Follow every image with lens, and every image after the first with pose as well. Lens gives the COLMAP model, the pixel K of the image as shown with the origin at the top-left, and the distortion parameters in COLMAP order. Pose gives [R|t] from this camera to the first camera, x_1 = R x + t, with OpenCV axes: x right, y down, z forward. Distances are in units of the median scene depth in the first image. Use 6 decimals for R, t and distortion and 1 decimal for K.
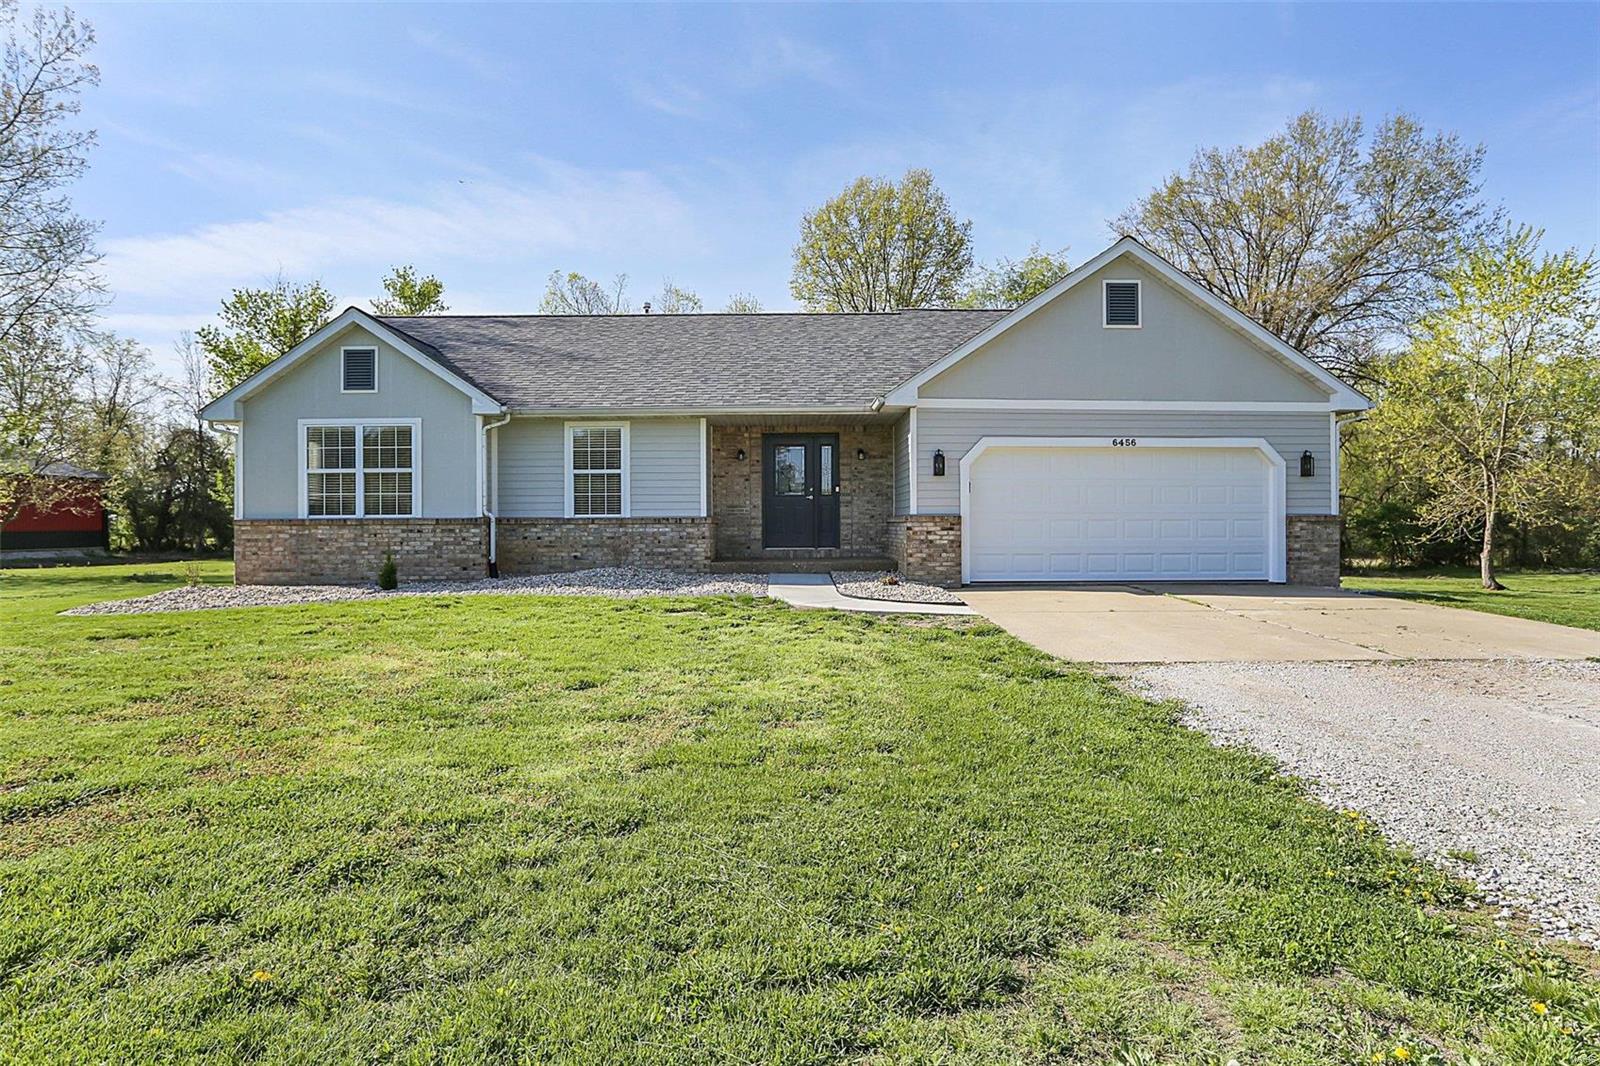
lens RADIAL K [[999.8, 0, 800.0], [0, 999.8, 533.0], [0, 0, 1]] dist [0.002162, 0.000166]
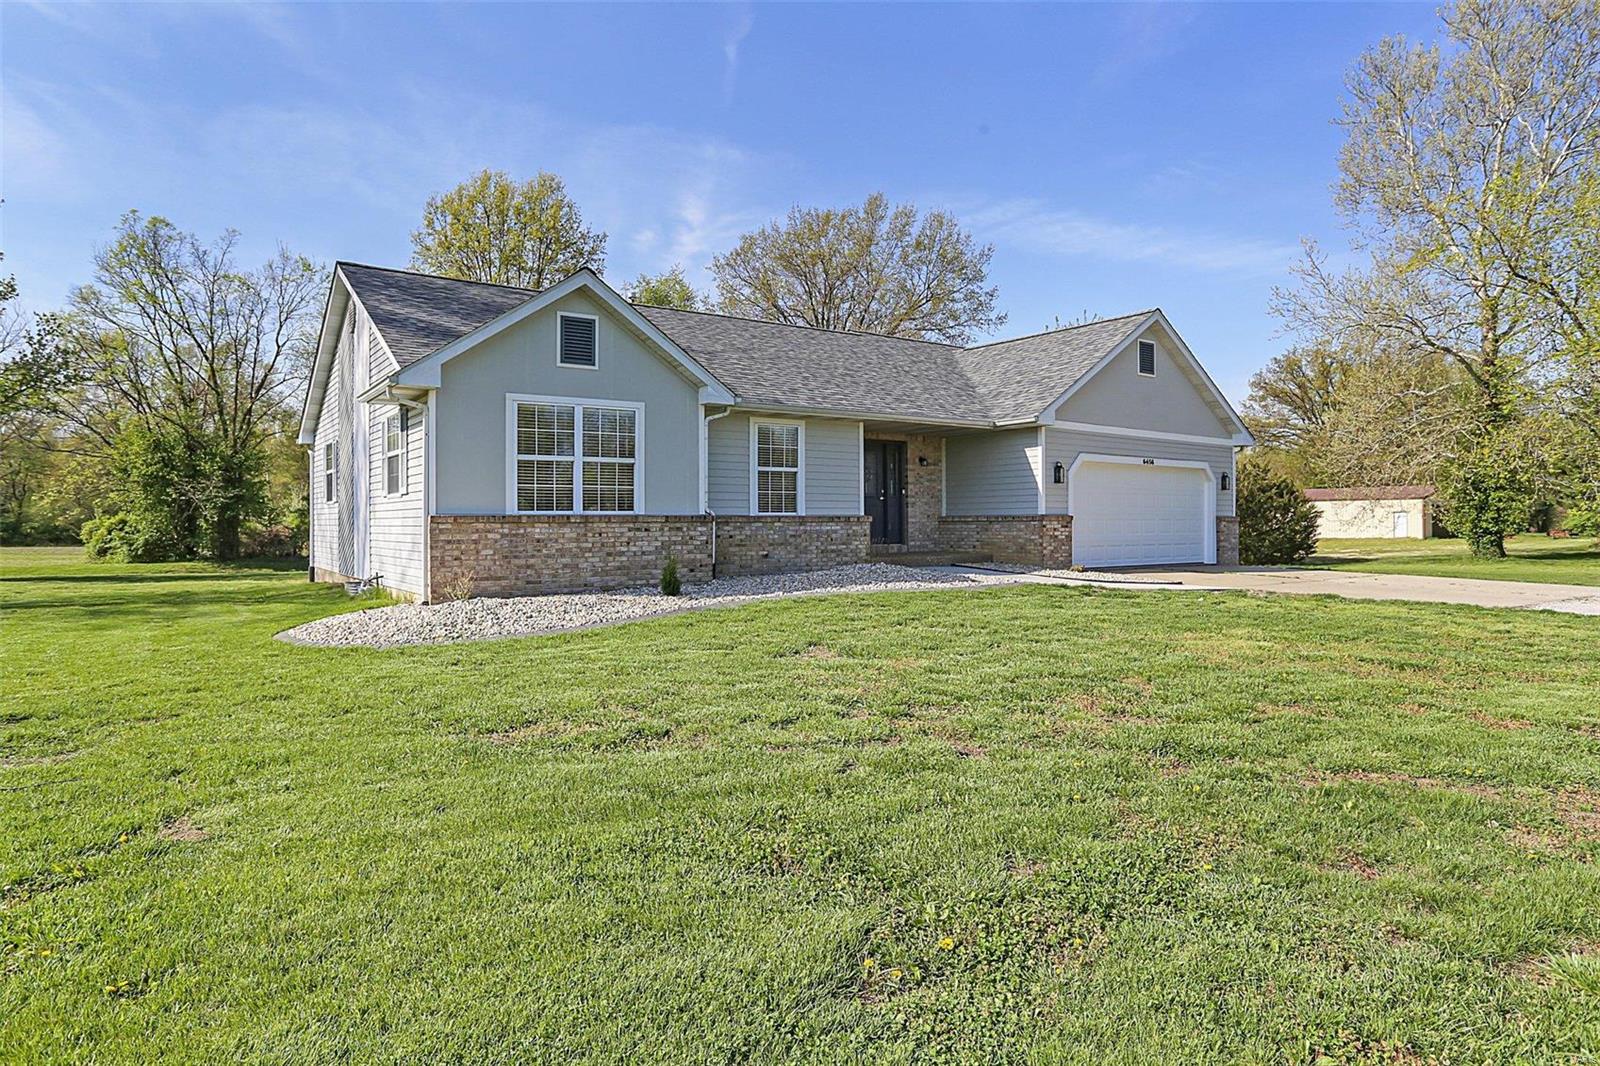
lens RADIAL K [[961.5, 0, 800.0], [0, 961.5, 533.0], [0, 0, 1]] dist [-0.004949, -0.000450]
pose [[0.807300, -0.004869, 0.590121, -0.773250], [0.006453, 0.999979, -0.000578, 0.002559], [-0.590105, 0.004274, 0.807315, 0.225934]]
